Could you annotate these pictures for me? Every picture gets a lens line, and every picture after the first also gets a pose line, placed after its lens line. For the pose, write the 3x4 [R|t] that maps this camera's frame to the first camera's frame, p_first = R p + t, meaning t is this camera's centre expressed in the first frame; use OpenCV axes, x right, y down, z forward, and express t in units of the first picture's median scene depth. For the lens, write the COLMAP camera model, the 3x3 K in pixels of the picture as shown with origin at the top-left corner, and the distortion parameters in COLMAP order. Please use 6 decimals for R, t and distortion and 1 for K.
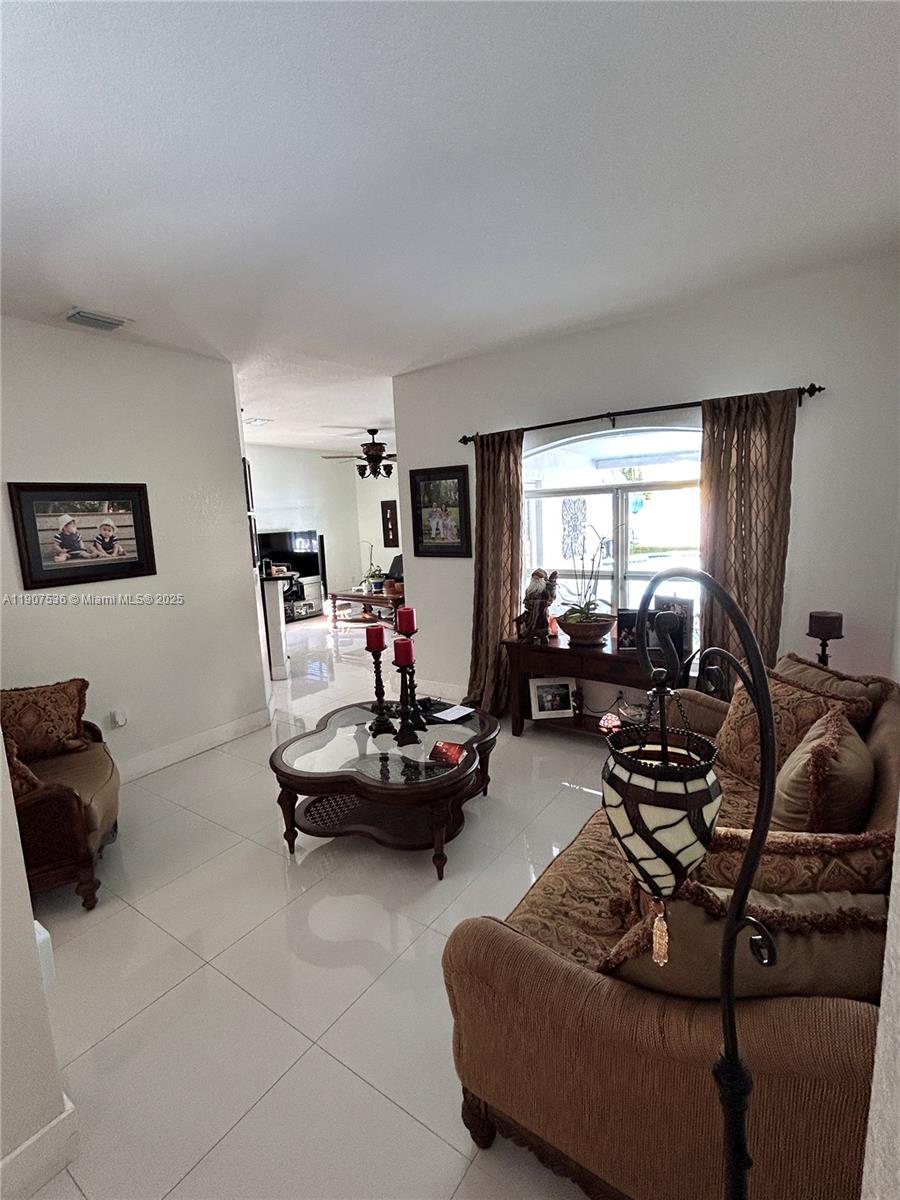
lens RADIAL K [[542.2, 0, 447.0], [0, 542.2, 604.1], [0, 0, 1]] dist [0.001826, 0.000011]
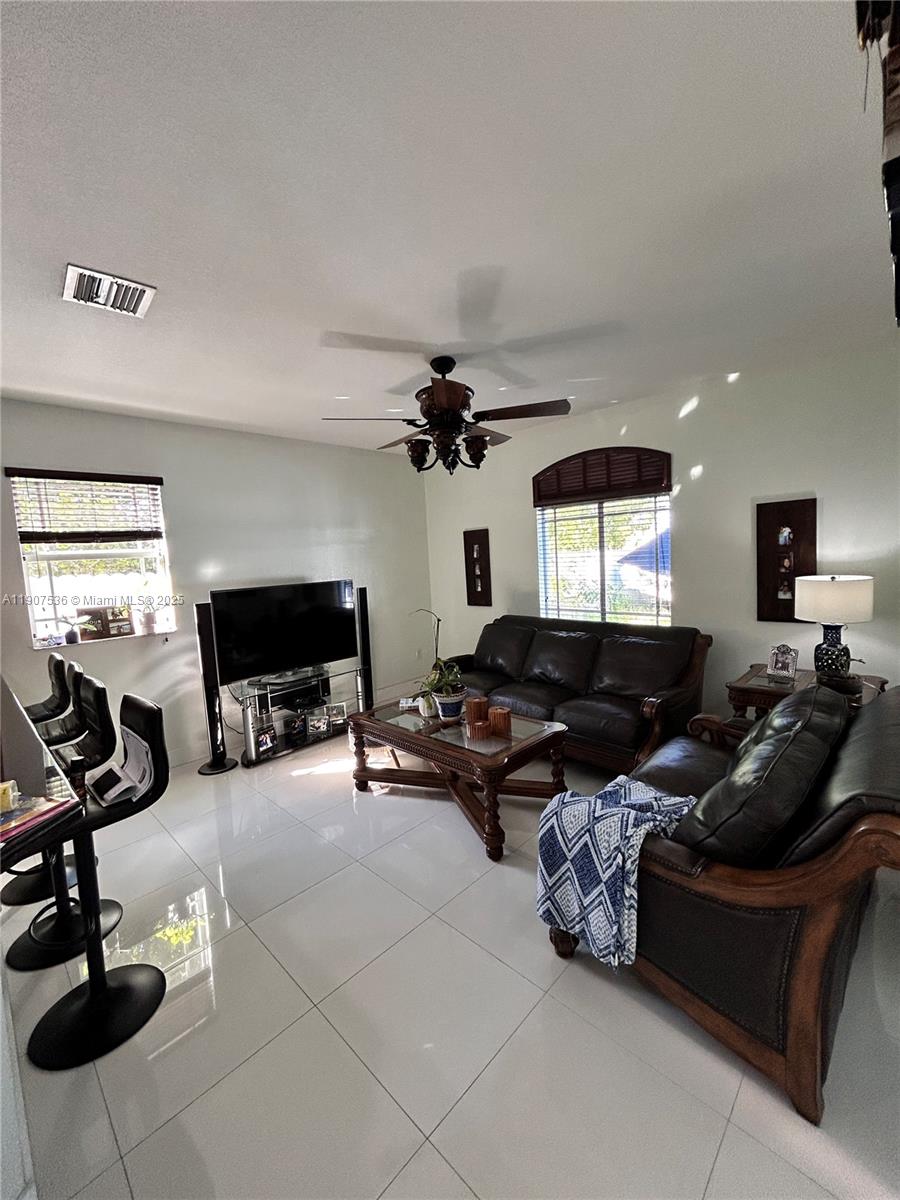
lens RADIAL K [[485.1, 0, 447.0], [0, 485.1, 601.9], [0, 0, 1]] dist [-0.004078, 0.002101]
pose [[0.986837, 0.005878, -0.161613, -0.068916], [-0.016522, 0.997775, -0.064593, -0.099931], [0.160873, 0.066413, 0.984738, 0.623474]]
